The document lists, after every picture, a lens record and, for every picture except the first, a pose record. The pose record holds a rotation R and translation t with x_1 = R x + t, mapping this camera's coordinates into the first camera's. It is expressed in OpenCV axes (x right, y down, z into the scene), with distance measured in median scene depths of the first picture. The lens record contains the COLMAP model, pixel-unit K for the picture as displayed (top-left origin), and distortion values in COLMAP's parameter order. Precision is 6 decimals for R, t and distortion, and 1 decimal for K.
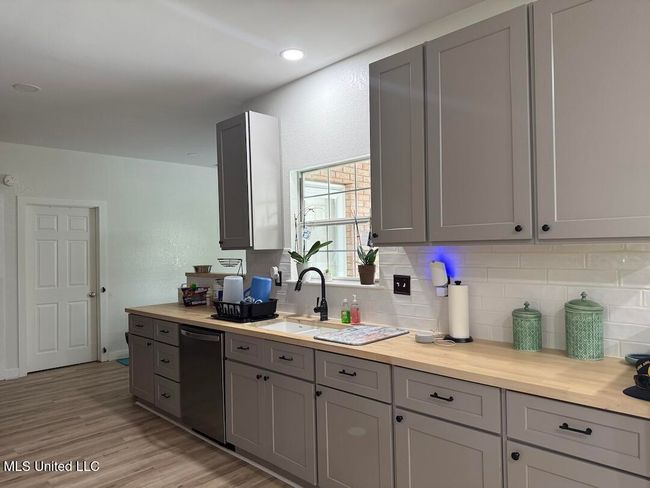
lens RADIAL K [[453.0, 0, 325.0], [0, 453.0, 244.0], [0, 0, 1]] dist [0.094855, -0.131477]
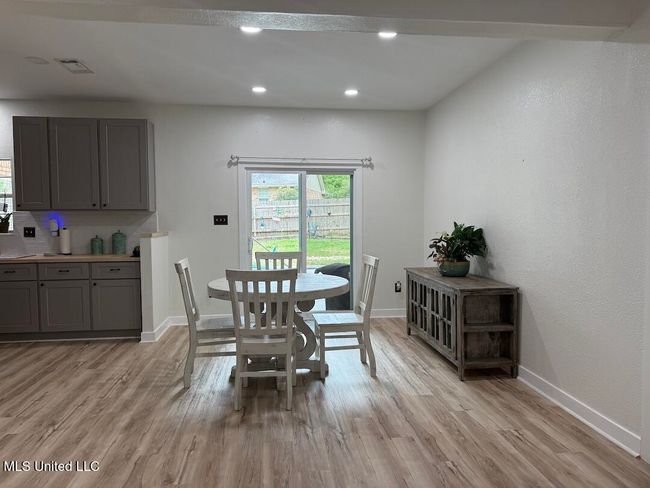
lens RADIAL K [[453.0, 0, 325.0], [0, 453.0, 244.0], [0, 0, 1]] dist [0.094855, -0.131477]
pose [[0.622358, -0.028165, 0.782226, -0.674360], [-0.013372, 0.998824, 0.046603, 0.040019], [-0.782618, -0.039463, 0.621249, -1.376776]]
